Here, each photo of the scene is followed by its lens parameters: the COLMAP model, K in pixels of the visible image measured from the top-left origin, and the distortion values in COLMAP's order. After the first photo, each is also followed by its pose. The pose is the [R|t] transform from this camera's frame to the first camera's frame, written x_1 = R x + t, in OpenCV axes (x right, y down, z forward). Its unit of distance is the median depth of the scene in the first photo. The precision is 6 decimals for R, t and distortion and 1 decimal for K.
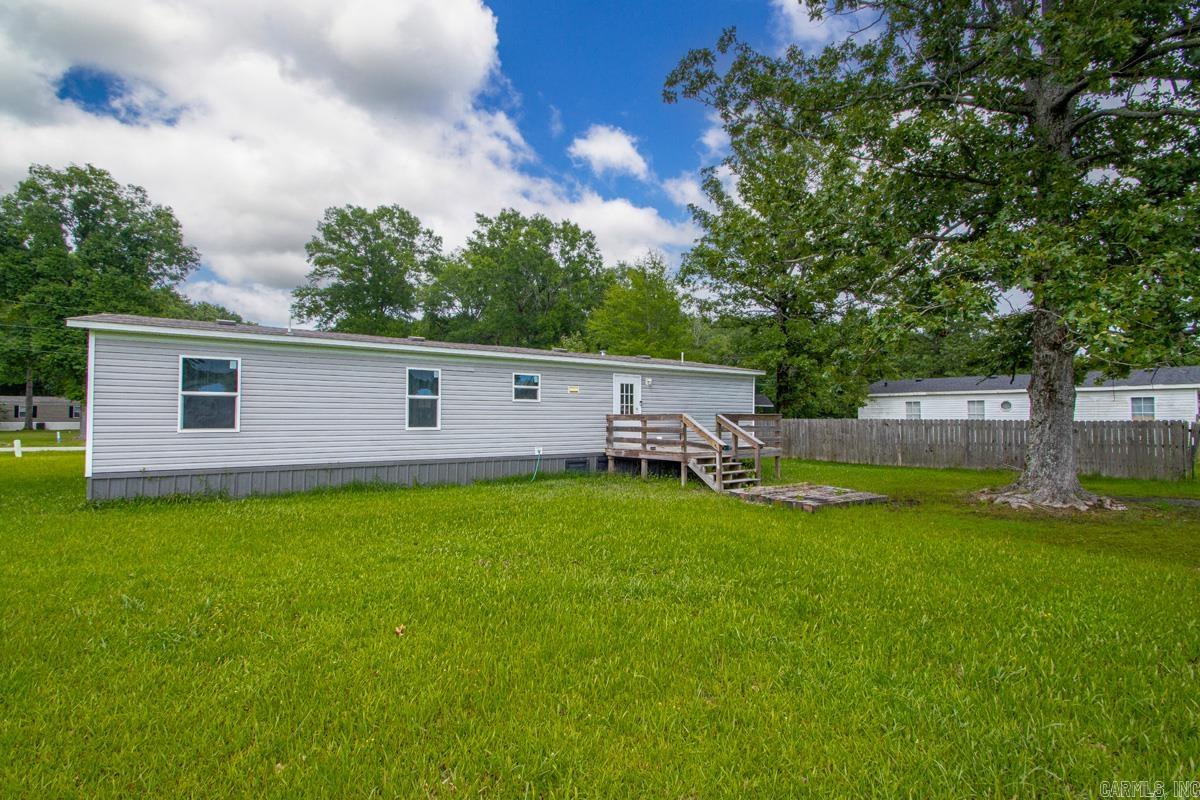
lens RADIAL K [[567.1, 0, 600.0], [0, 567.1, 400.0], [0, 0, 1]] dist [0.014132, -0.000036]
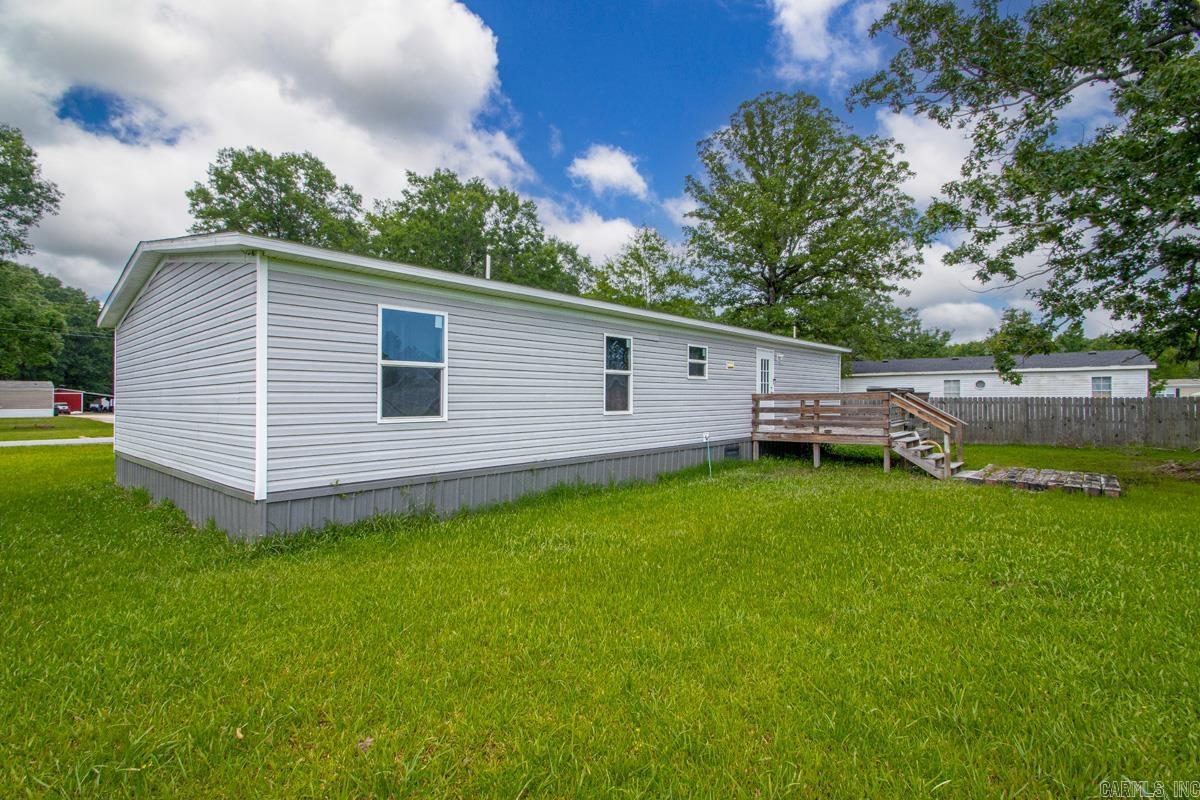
lens RADIAL K [[554.9, 0, 600.0], [0, 554.9, 400.0], [0, 0, 1]] dist [0.029461, -0.020431]
pose [[0.974977, -0.006832, 0.222199, -0.407185], [-0.000993, 0.999384, 0.035088, 0.004950], [-0.222302, -0.034430, 0.974370, 0.210614]]
